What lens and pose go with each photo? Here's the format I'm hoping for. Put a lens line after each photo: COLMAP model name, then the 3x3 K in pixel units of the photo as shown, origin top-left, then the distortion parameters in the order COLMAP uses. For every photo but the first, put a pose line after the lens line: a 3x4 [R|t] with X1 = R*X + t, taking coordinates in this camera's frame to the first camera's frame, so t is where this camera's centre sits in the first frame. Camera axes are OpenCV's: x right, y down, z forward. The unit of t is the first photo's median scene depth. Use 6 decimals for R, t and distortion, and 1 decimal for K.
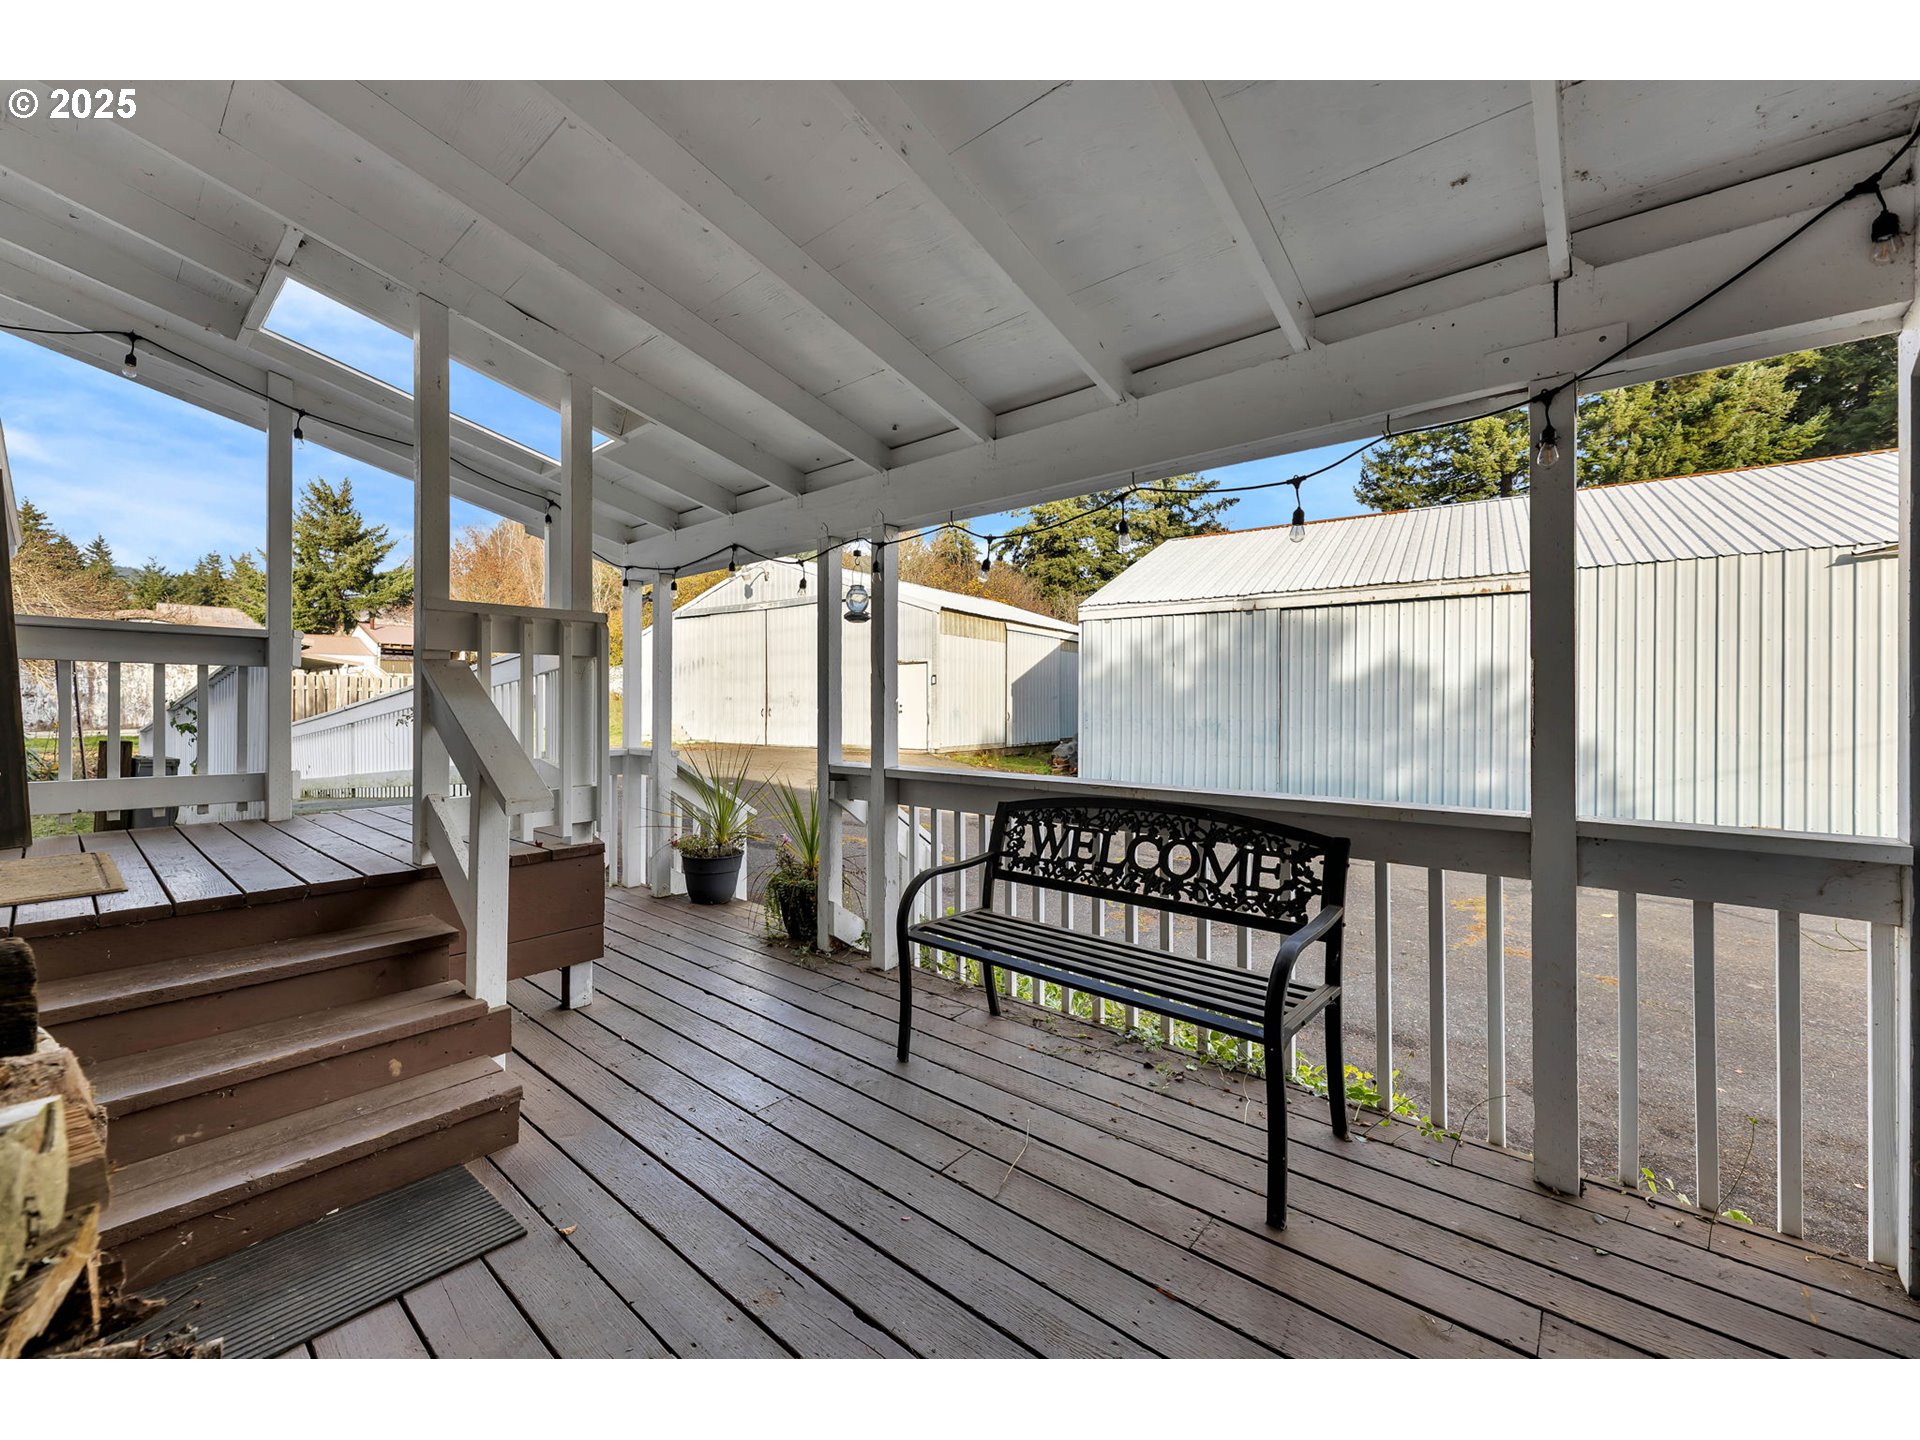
lens RADIAL K [[789.0, 0, 956.8], [0, 789.0, 707.8], [0, 0, 1]] dist [0.003719, 0.000884]
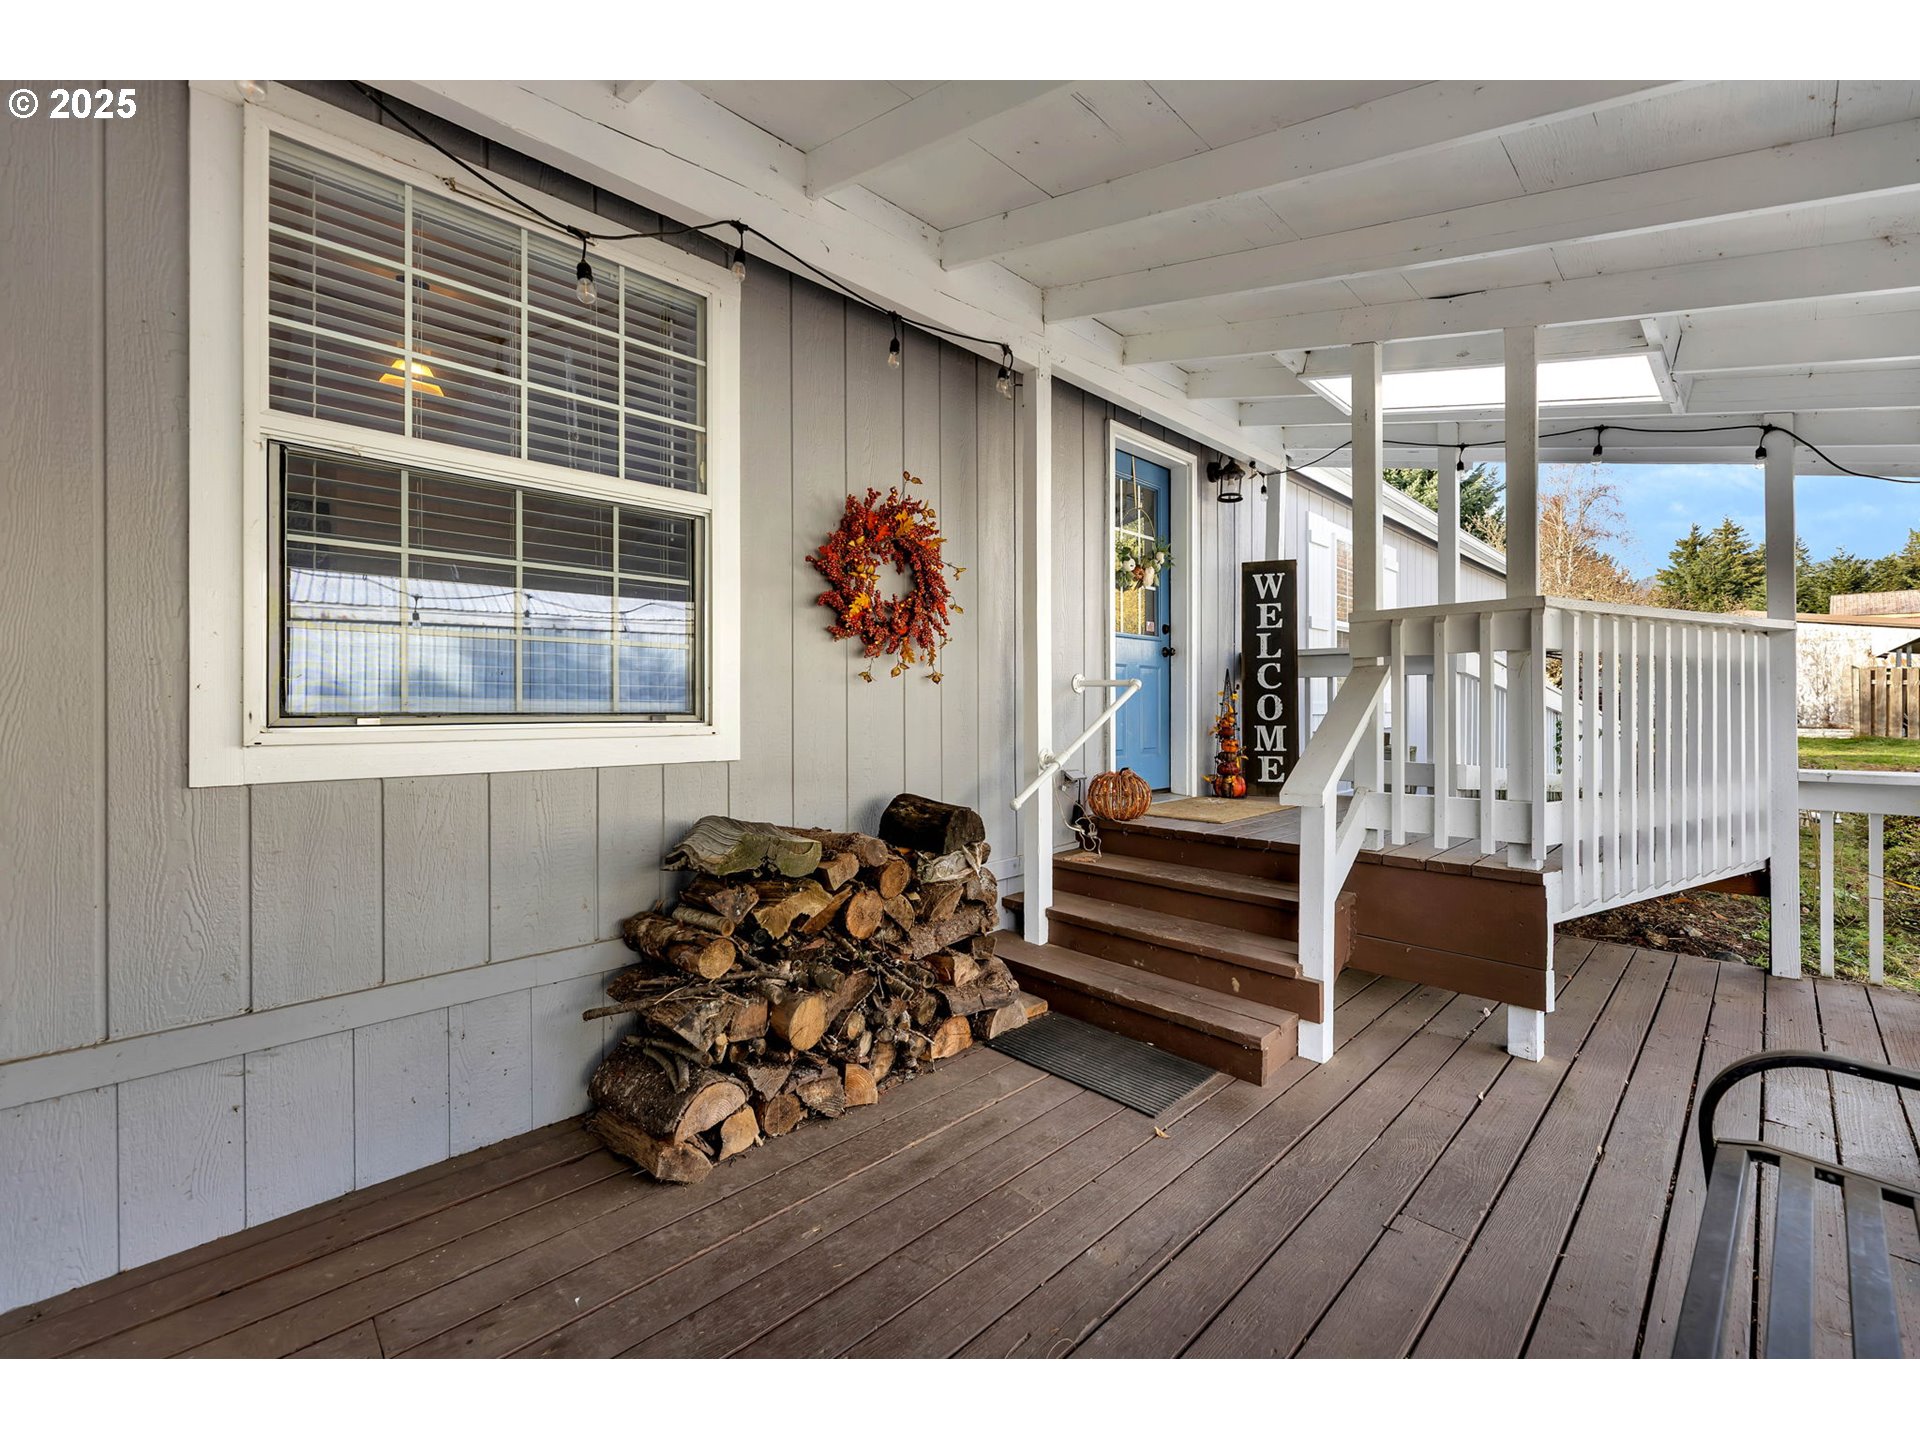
lens RADIAL K [[789.0, 0, 957.1], [0, 789.0, 703.9], [0, 0, 1]] dist [0.003719, 0.000884]
pose [[-0.091066, 0.005695, -0.995829, 0.638601], [-0.007389, 0.999952, 0.006394, -0.014860], [0.995817, 0.007940, -0.091020, 0.665509]]
